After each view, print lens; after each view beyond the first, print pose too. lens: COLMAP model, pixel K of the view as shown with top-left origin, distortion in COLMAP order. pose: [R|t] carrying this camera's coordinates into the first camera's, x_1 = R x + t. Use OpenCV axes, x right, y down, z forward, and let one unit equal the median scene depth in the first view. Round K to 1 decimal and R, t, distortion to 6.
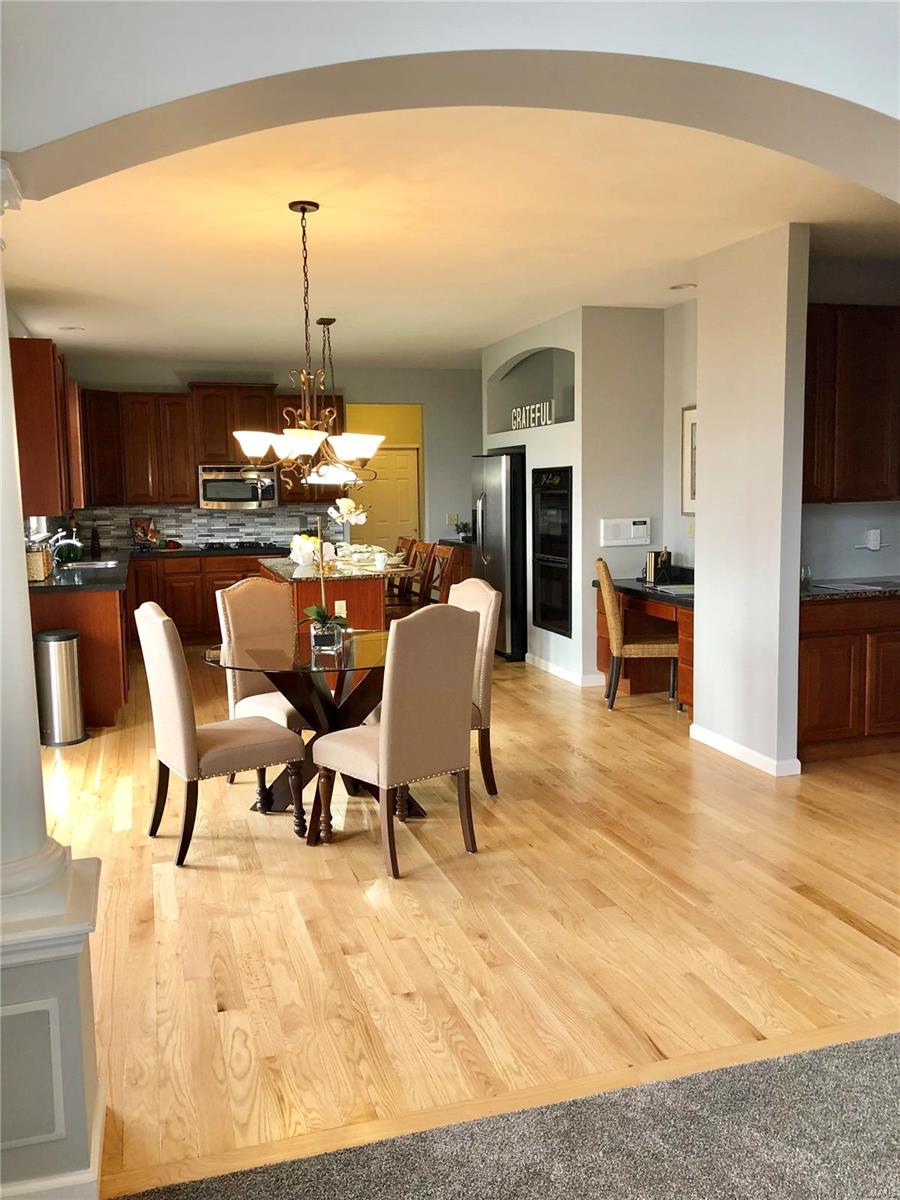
lens RADIAL K [[994.5, 0, 450.0], [0, 994.5, 600.0], [0, 0, 1]] dist [0.030411, -0.009715]
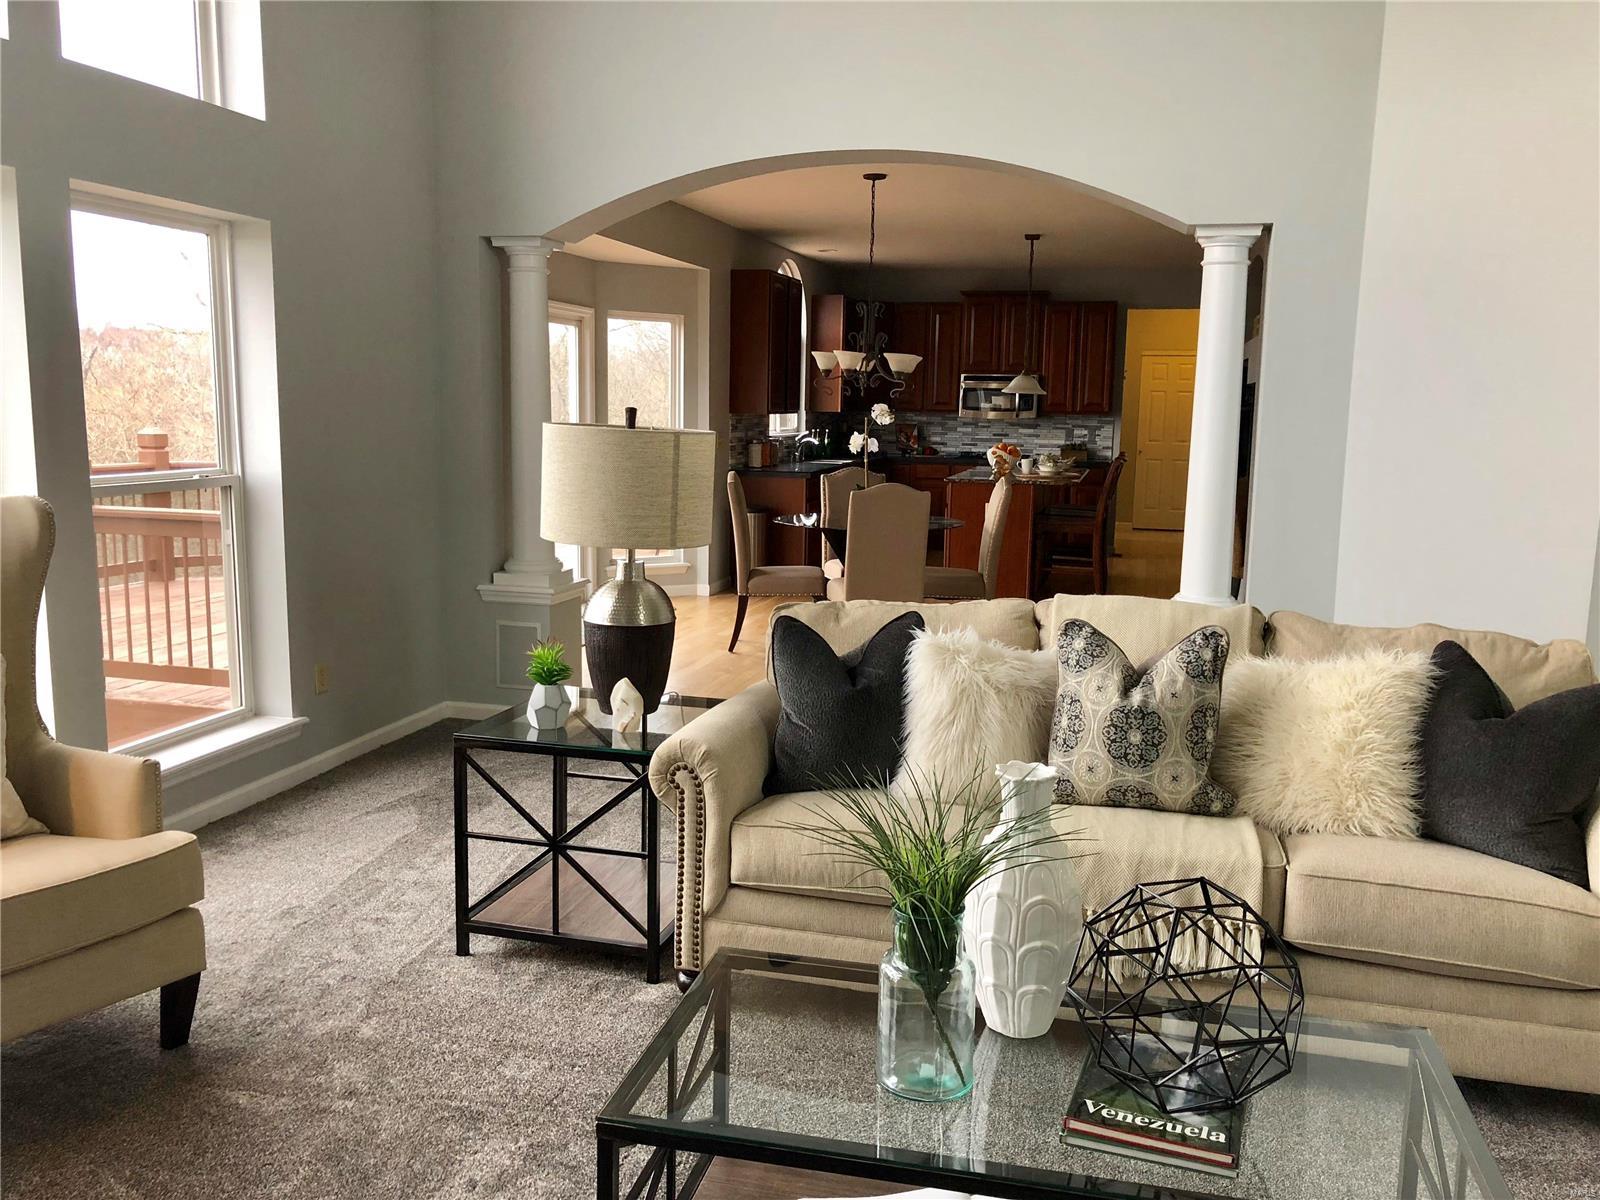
lens RADIAL K [[1302.7, 0, 800.0], [0, 1302.7, 600.0], [0, 0, 1]] dist [0.046534, -0.012329]
pose [[0.848731, 0.110735, -0.517101, 0.312440], [-0.086713, 0.993737, 0.070482, 0.013272], [0.521668, -0.014981, 0.853017, -0.212404]]
